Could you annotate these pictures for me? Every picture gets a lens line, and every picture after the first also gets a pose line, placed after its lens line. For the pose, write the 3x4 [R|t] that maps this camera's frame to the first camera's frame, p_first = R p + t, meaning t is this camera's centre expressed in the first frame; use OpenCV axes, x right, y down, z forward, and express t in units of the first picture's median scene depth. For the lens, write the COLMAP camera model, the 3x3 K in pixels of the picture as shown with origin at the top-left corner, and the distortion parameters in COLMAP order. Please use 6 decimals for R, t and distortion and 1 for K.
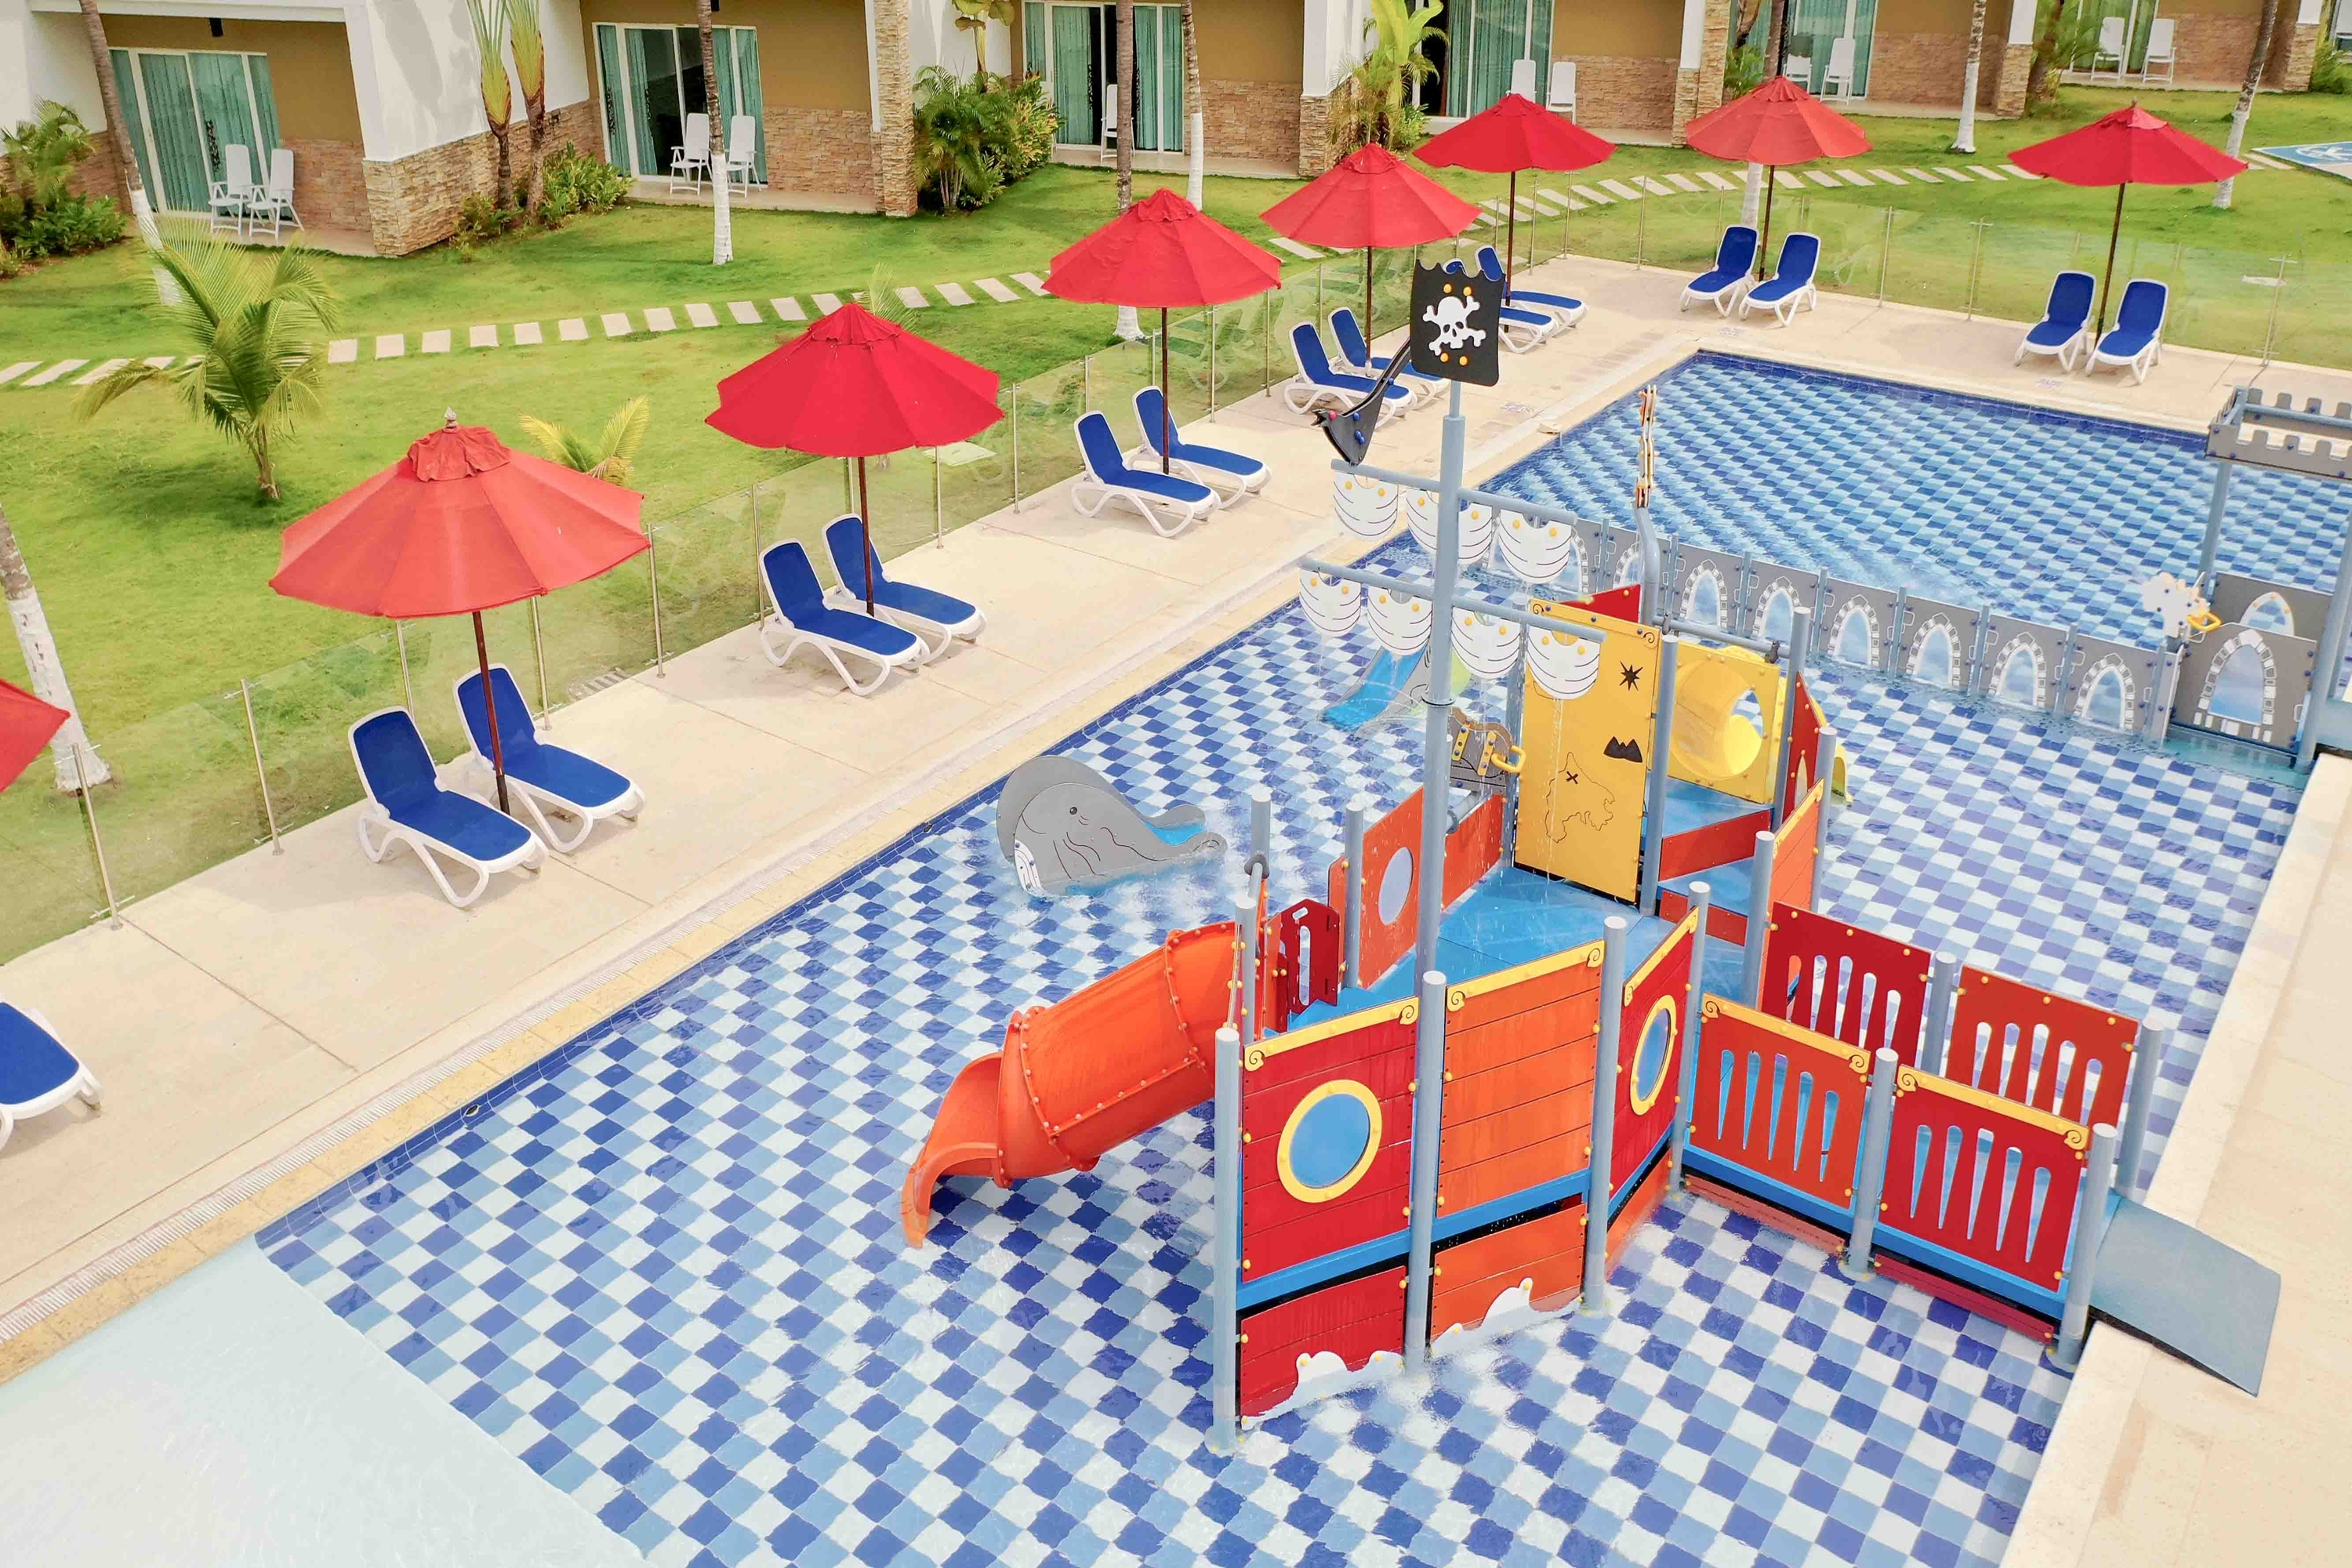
lens RADIAL K [[1944.2, 0, 1171.0], [0, 1944.2, 646.8], [0, 0, 1]] dist [0.004085, -0.006619]
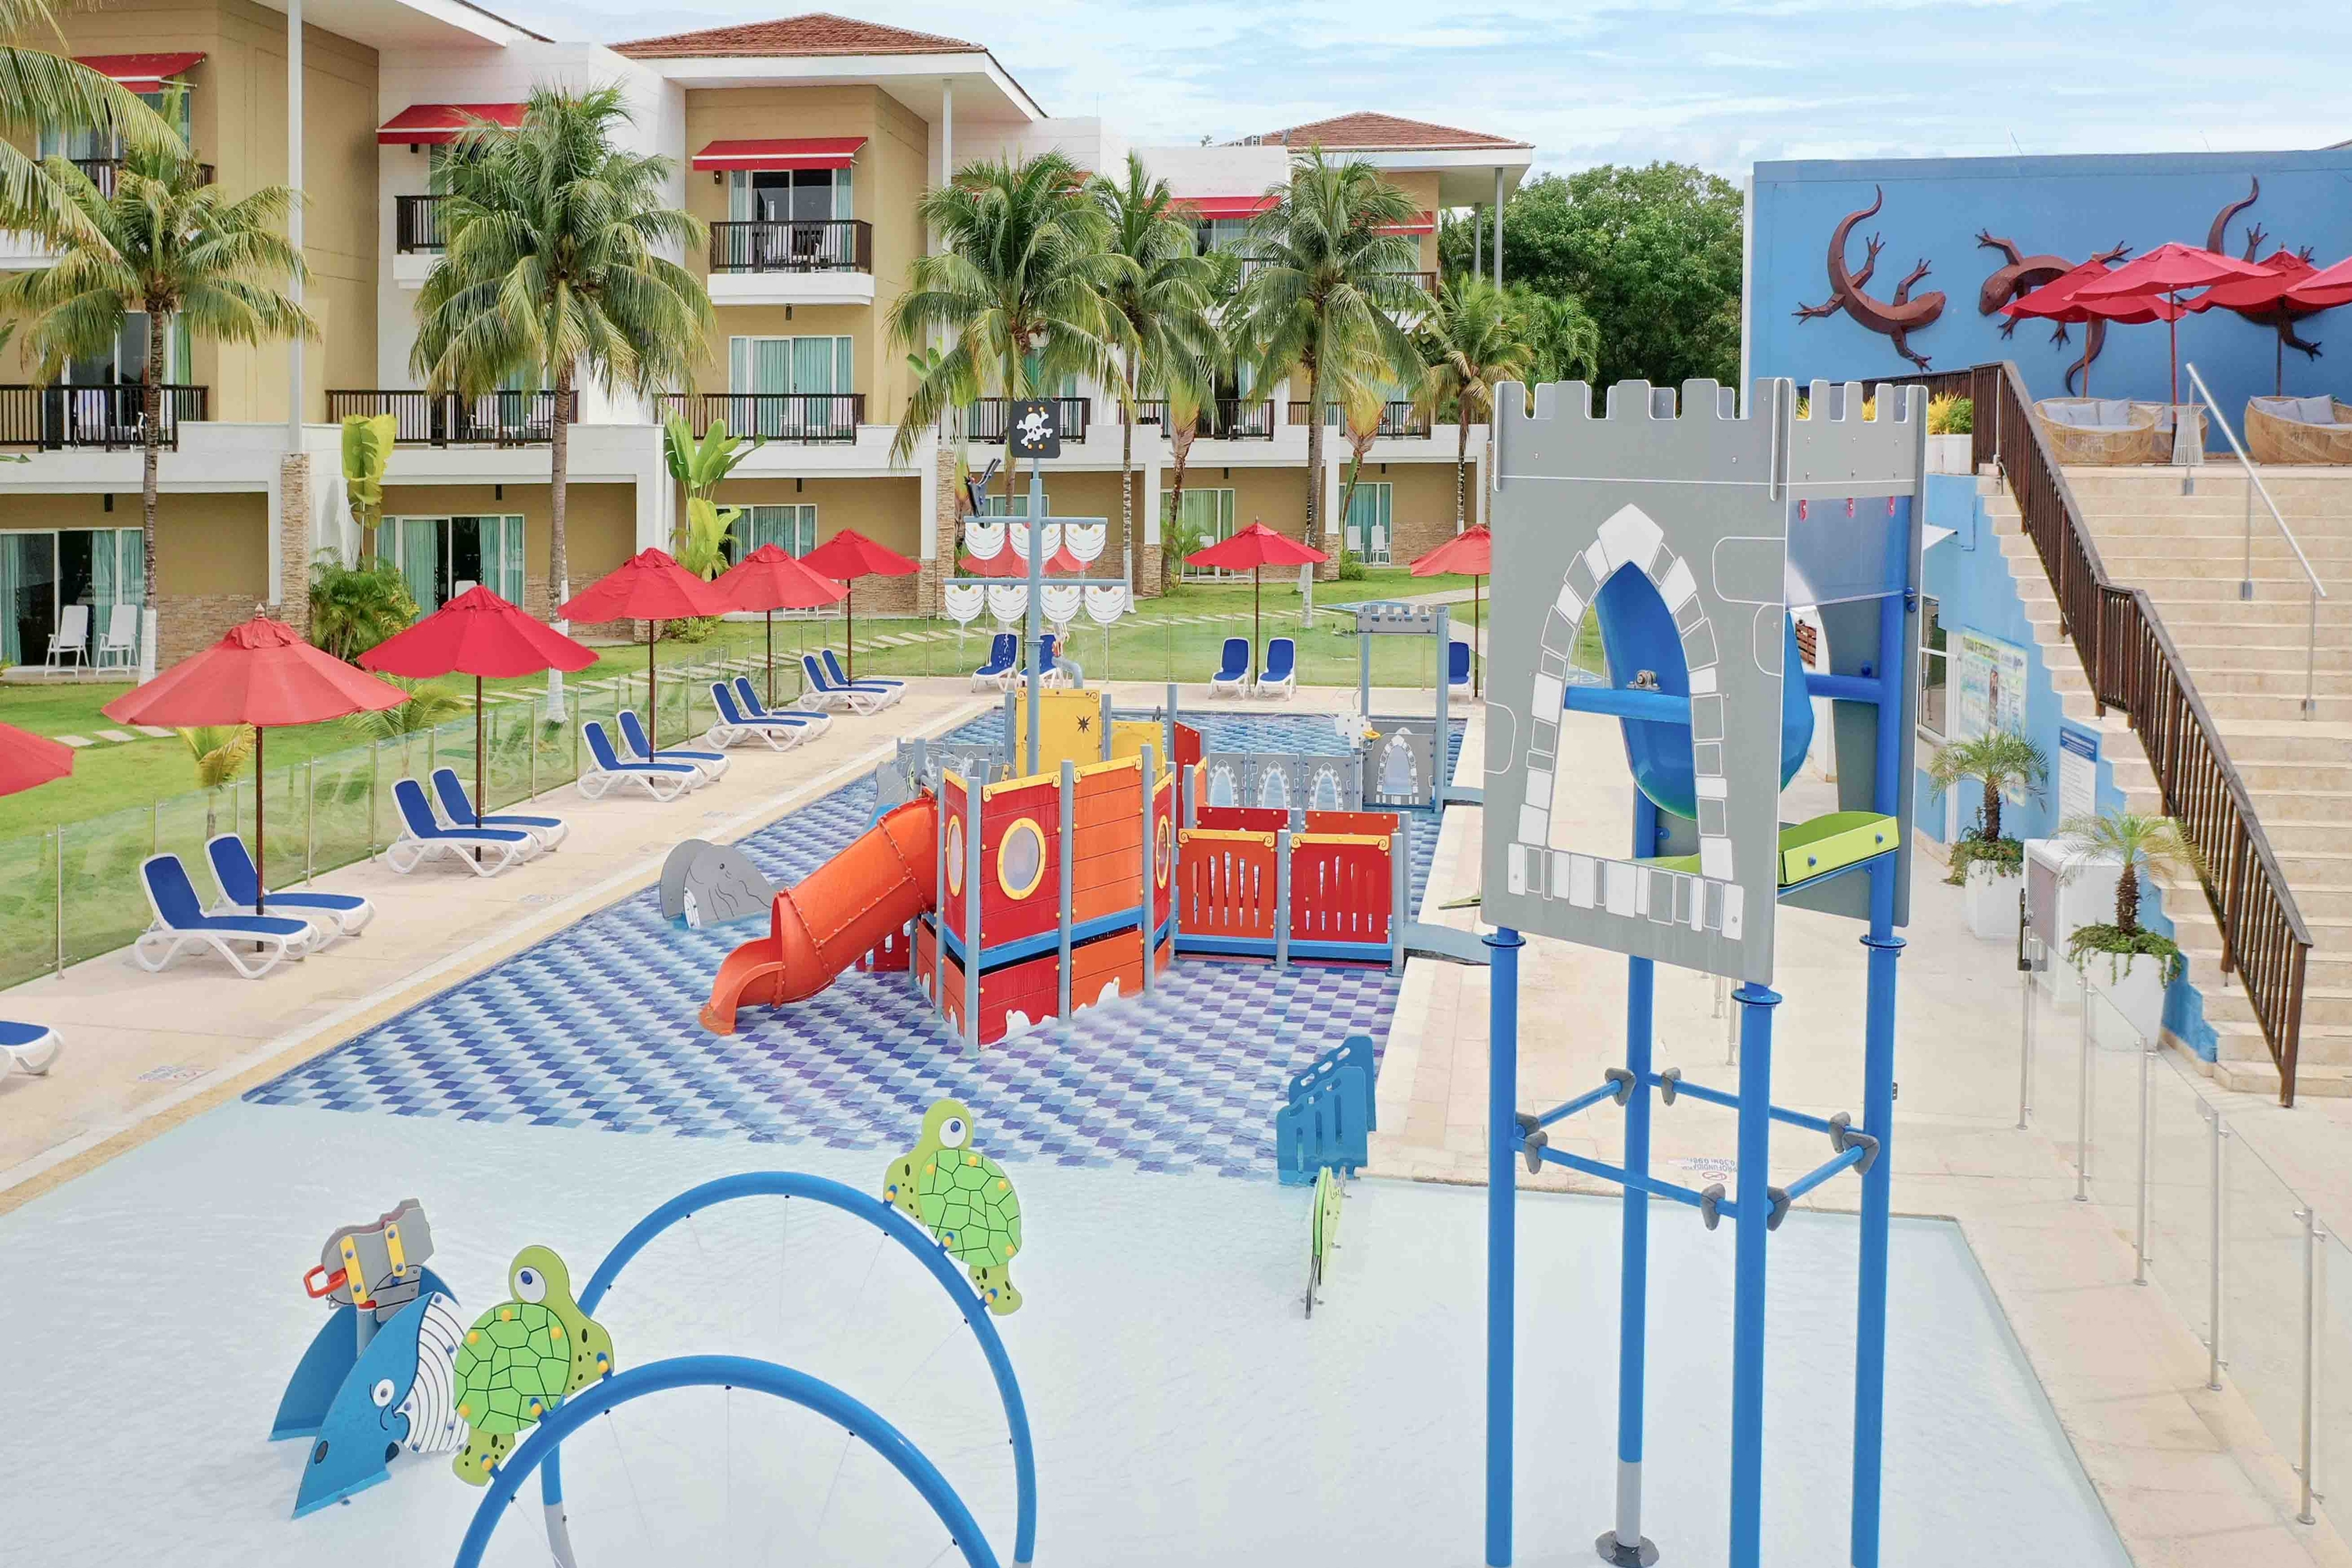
lens RADIAL K [[1829.8, 0, 1052.9], [0, 1829.8, 700.1], [0, 0, 1]] dist [0.002124, -0.005650]
pose [[0.932436, -0.032790, 0.359845, -0.440121], [0.129714, 0.959868, -0.248652, 0.482004], [-0.337250, 0.278529, 0.899268, -0.498579]]
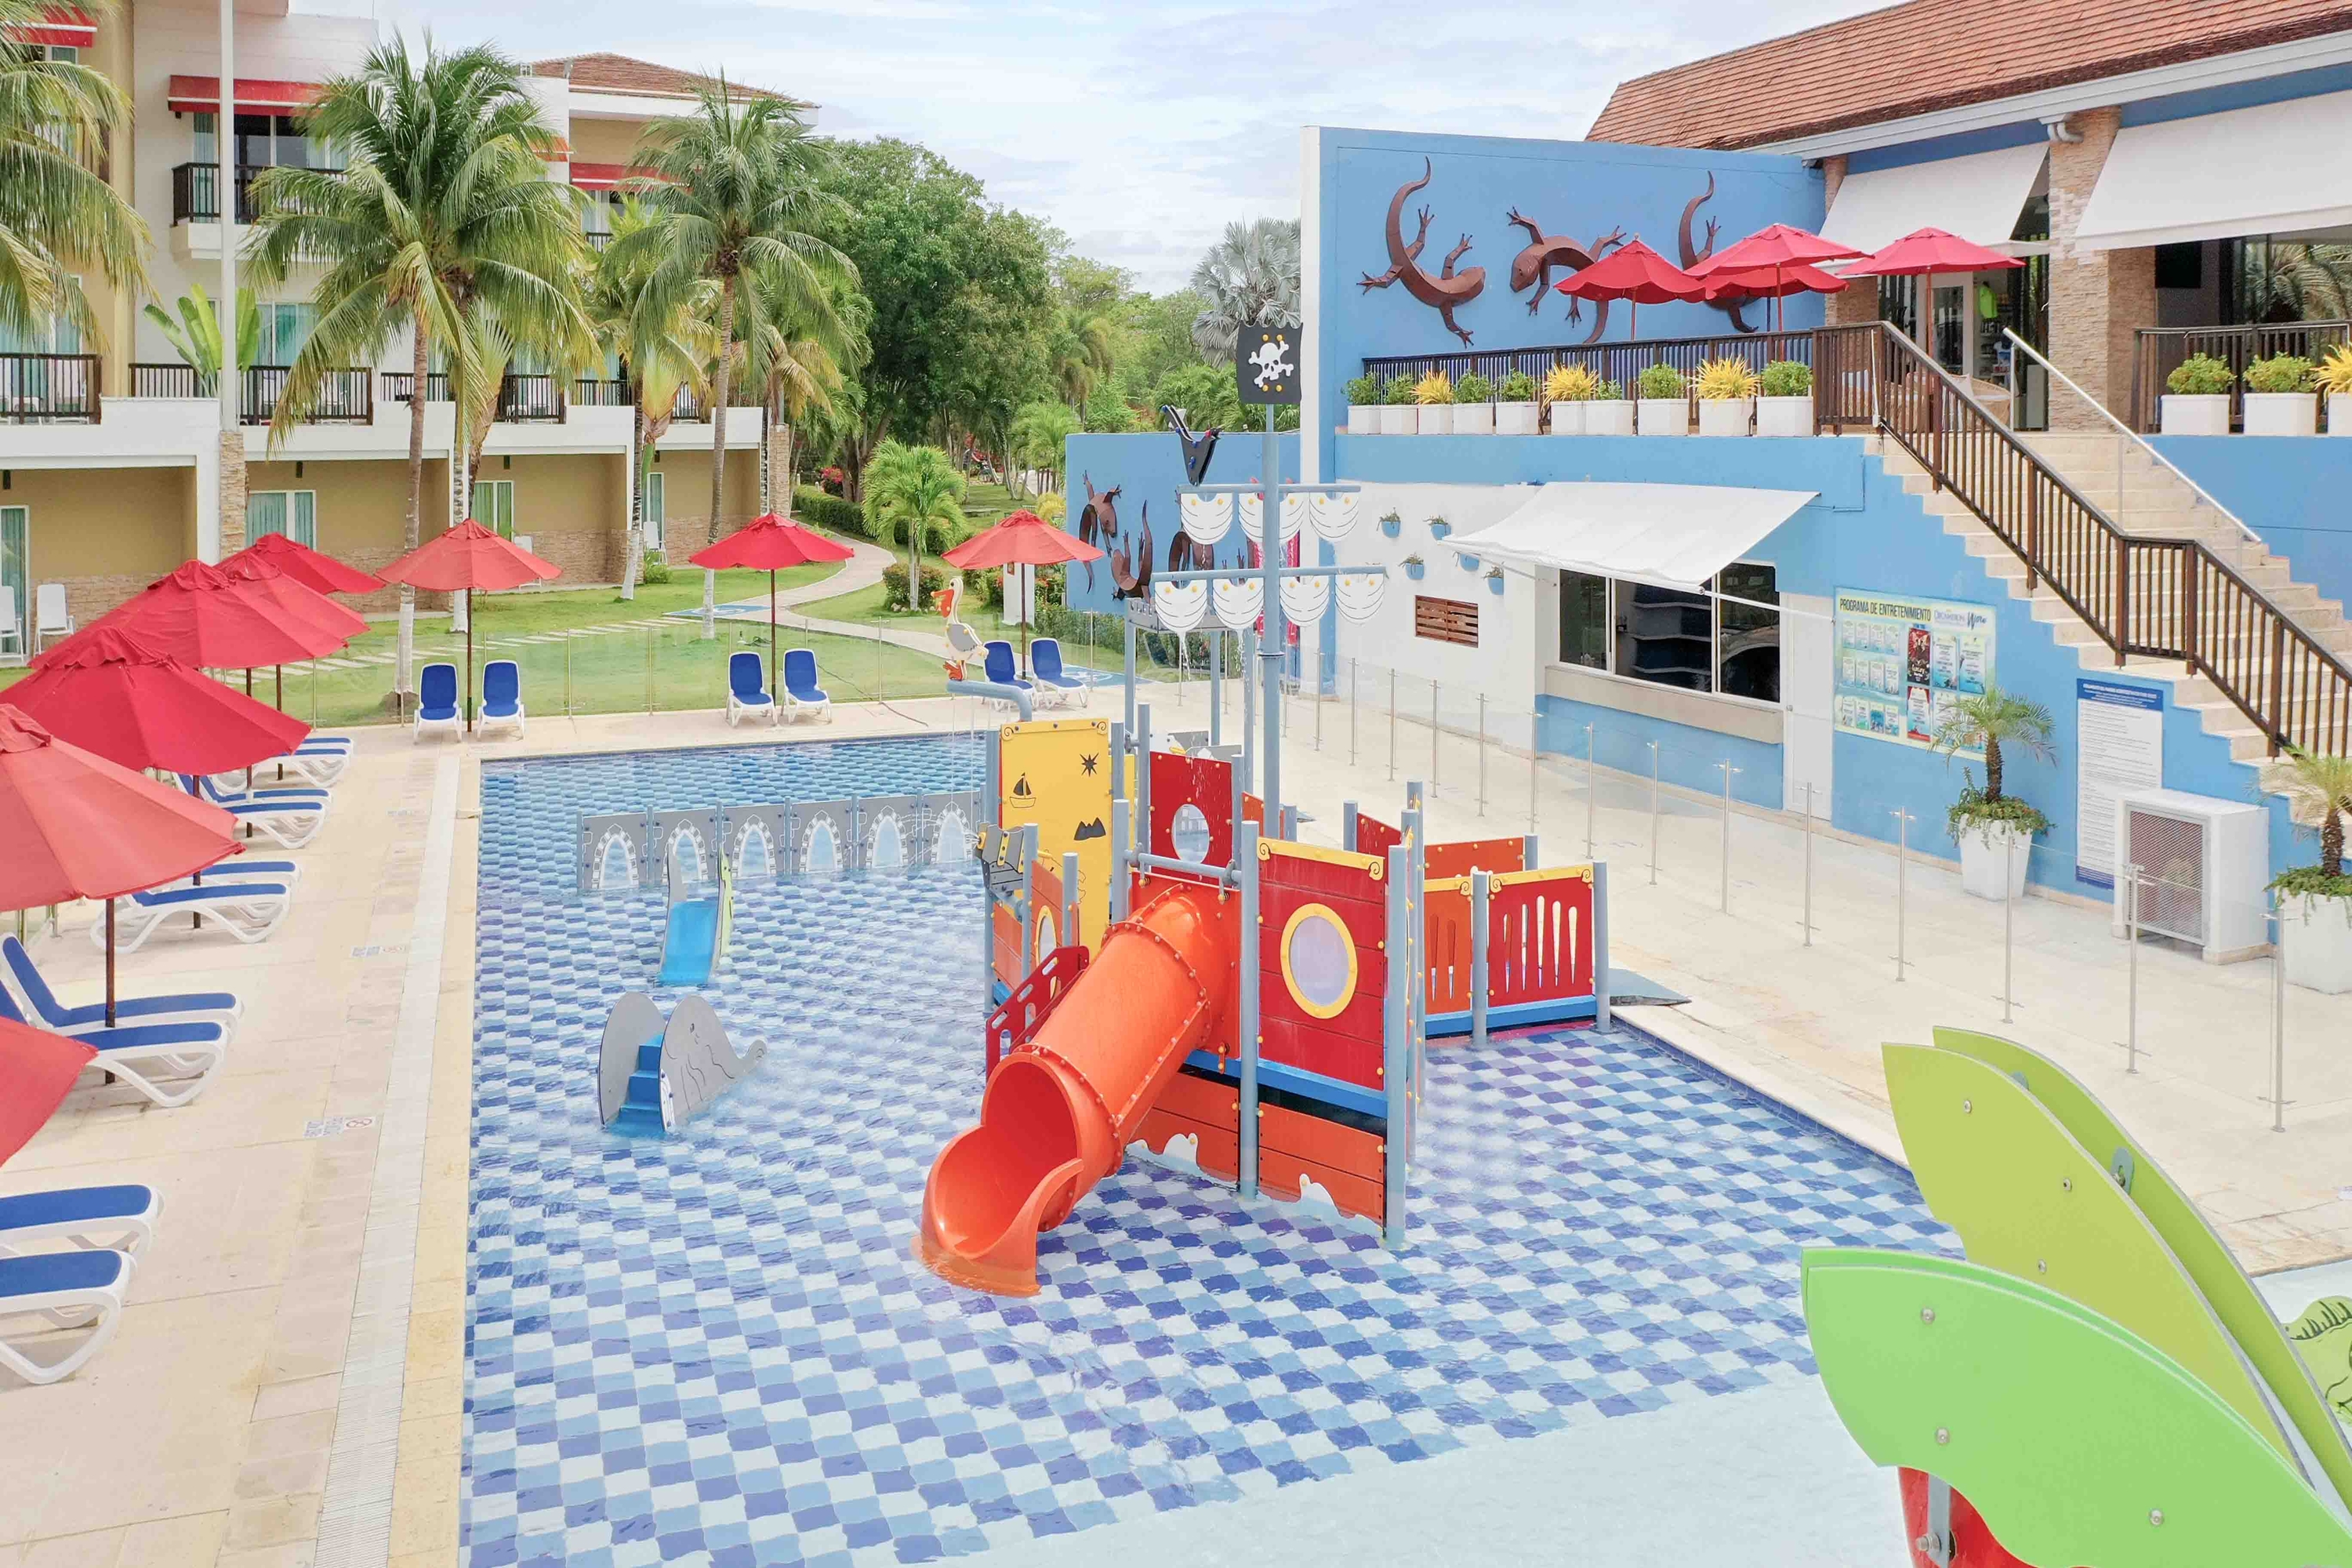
lens RADIAL K [[1944.2, 0, 1171.0], [0, 1944.2, 646.8], [0, 0, 1]] dist [0.004085, -0.006619]
pose [[0.614724, -0.069118, 0.785708, -0.902397], [0.308627, 0.937805, -0.158967, 0.202808], [-0.725854, 0.340212, 0.597823, 0.242513]]
